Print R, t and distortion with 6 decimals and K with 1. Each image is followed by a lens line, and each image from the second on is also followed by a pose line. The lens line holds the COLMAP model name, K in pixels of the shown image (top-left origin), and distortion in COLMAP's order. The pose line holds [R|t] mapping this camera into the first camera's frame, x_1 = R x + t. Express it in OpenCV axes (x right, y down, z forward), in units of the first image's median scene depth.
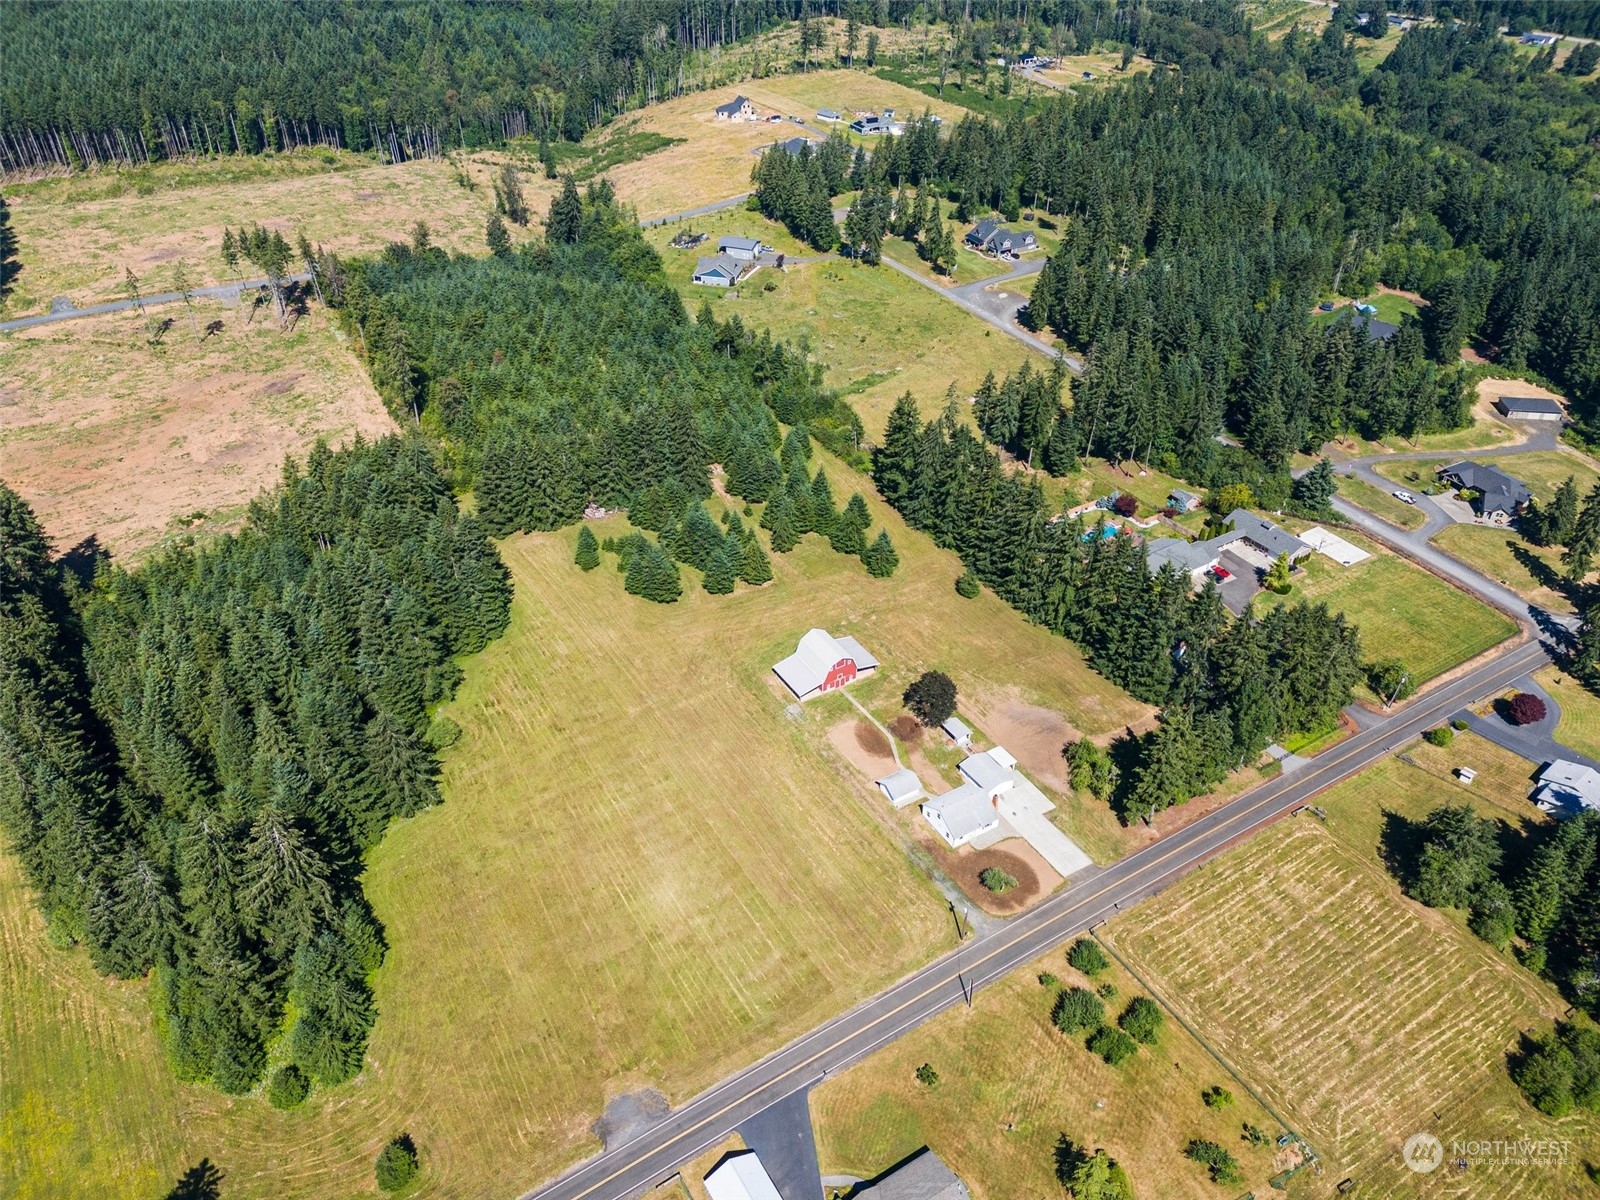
lens RADIAL K [[1161.8, 0, 806.9], [0, 1161.8, 590.6], [0, 0, 1]] dist [0.099429, -0.111113]
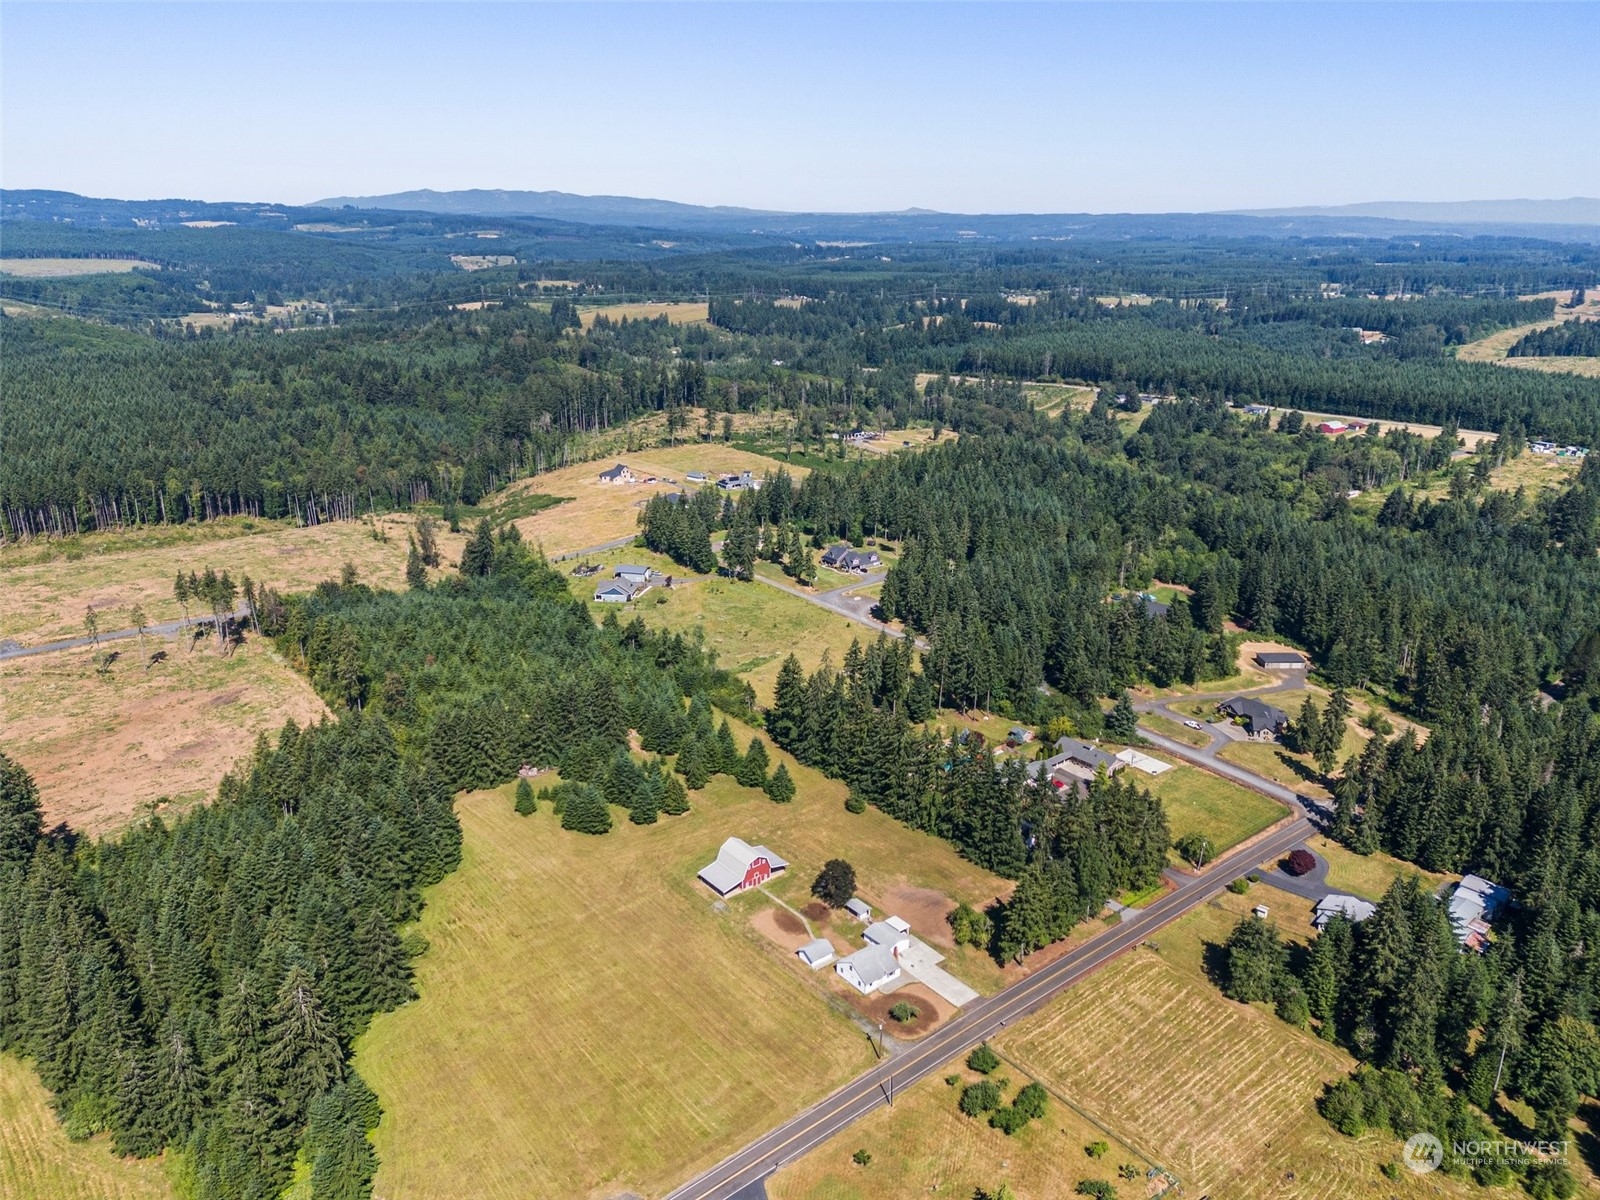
lens RADIAL K [[1161.8, 0, 806.9], [0, 1161.8, 590.6], [0, 0, 1]] dist [0.099429, -0.111113]
pose [[0.991333, -0.043673, 0.123900, -0.048566], [0.078840, 0.952186, -0.295170, 0.135224], [-0.105084, 0.302380, 0.947377, -0.190784]]
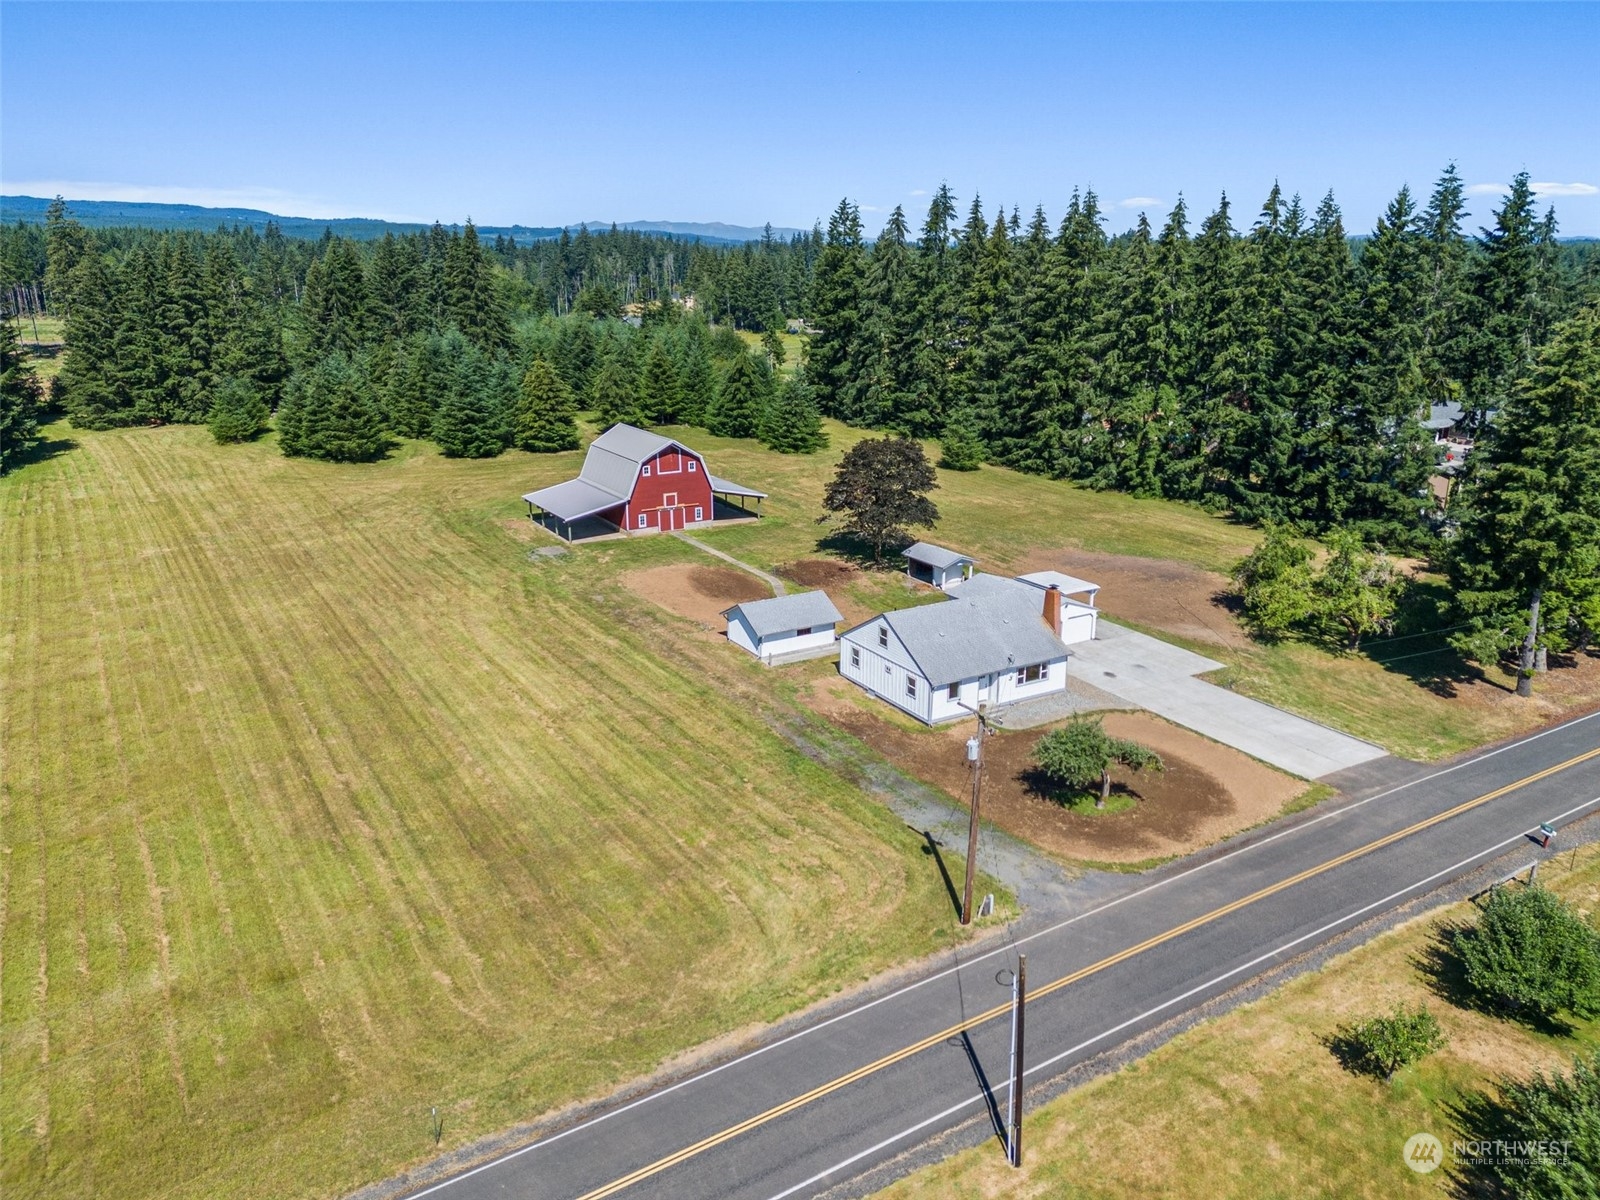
lens RADIAL K [[1161.8, 0, 806.9], [0, 1161.8, 590.6], [0, 0, 1]] dist [0.099429, -0.111113]
pose [[0.999987, -0.005140, 0.000062, 0.070265], [0.004872, 0.943843, -0.330357, 0.221312], [0.001639, 0.330353, 0.943856, 0.528688]]
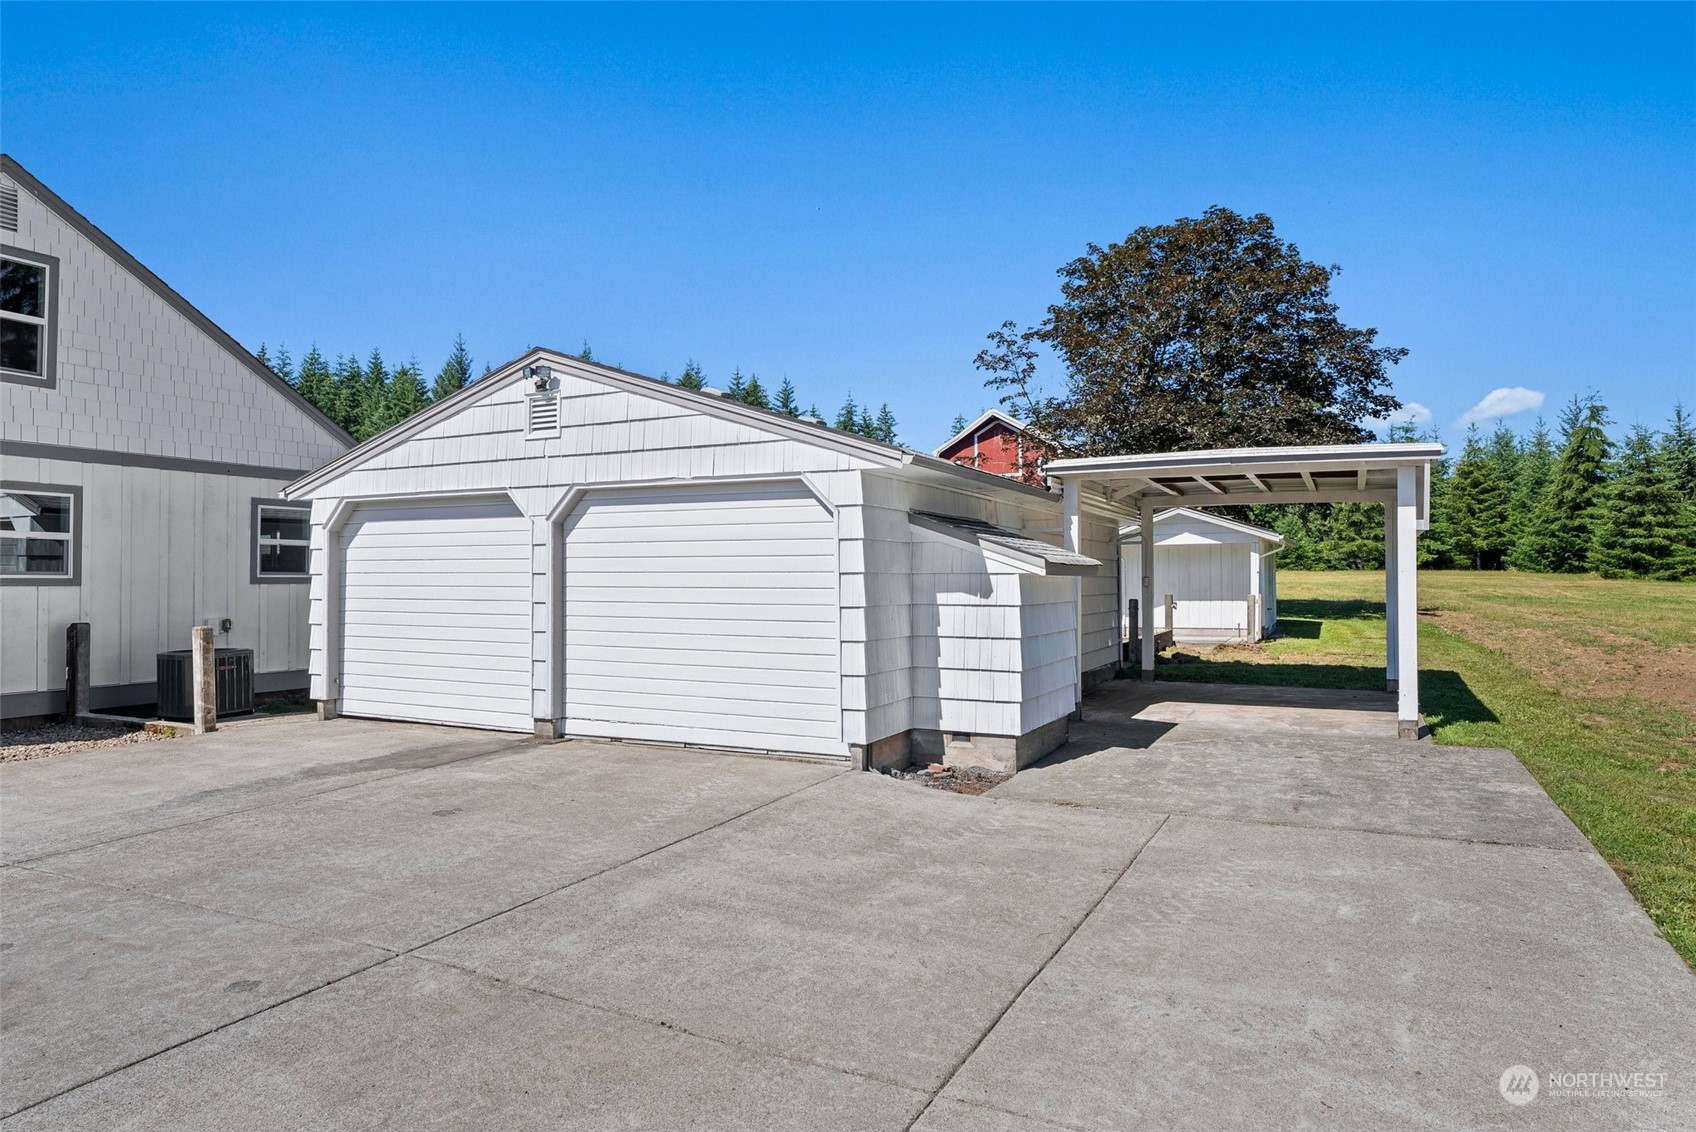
lens RADIAL K [[1010.5, 0, 848.0], [0, 1010.5, 566.0], [0, 0, 1]] dist [0.000035, -0.000096]
pose [[0.518196, -0.018564, -0.855061, 0.164114], [-0.497728, 0.806480, -0.319149, 0.140910], [0.695514, 0.590969, 0.408675, 0.796365]]
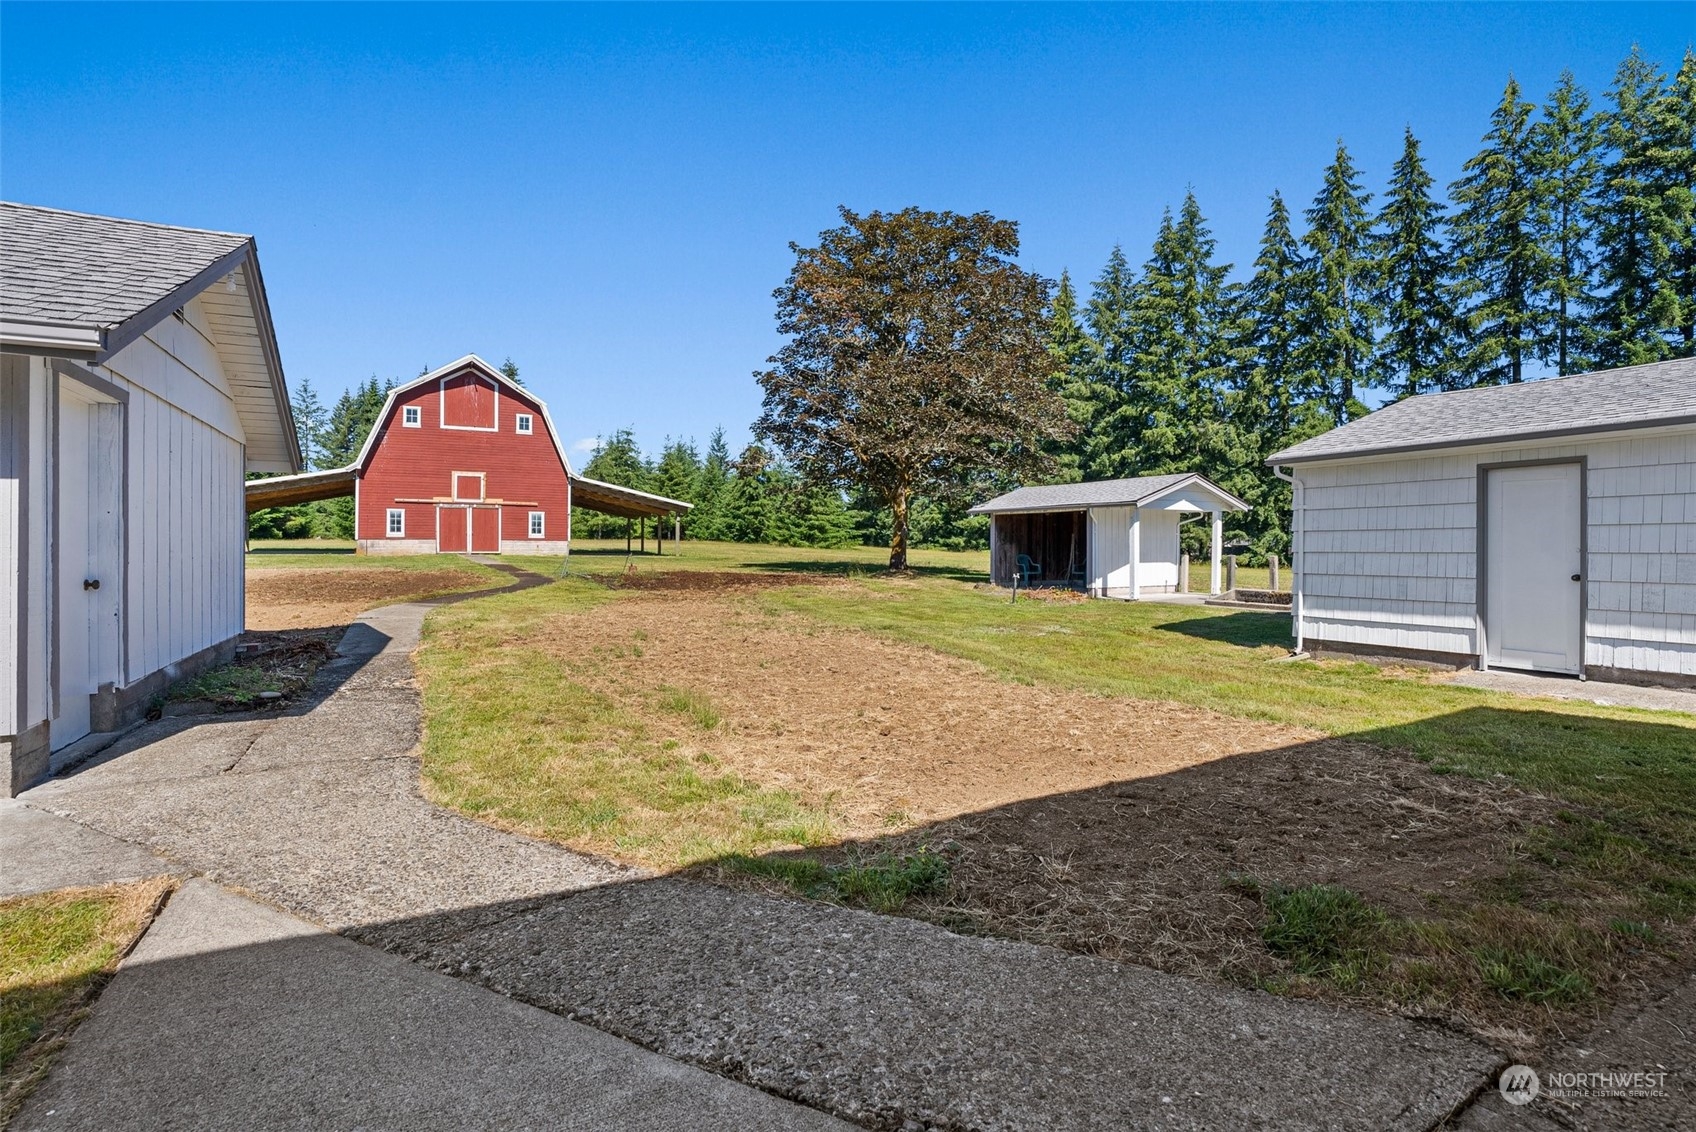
lens RADIAL K [[783.2, 0, 849.3], [0, 783.2, 555.2], [0, 0, 1]] dist [-0.041989, 0.000275]
pose [[0.998967, -0.005389, -0.045125, 0.090249], [-0.021668, 0.816340, -0.577165, 0.142904], [0.039948, 0.577547, 0.815380, 0.792692]]
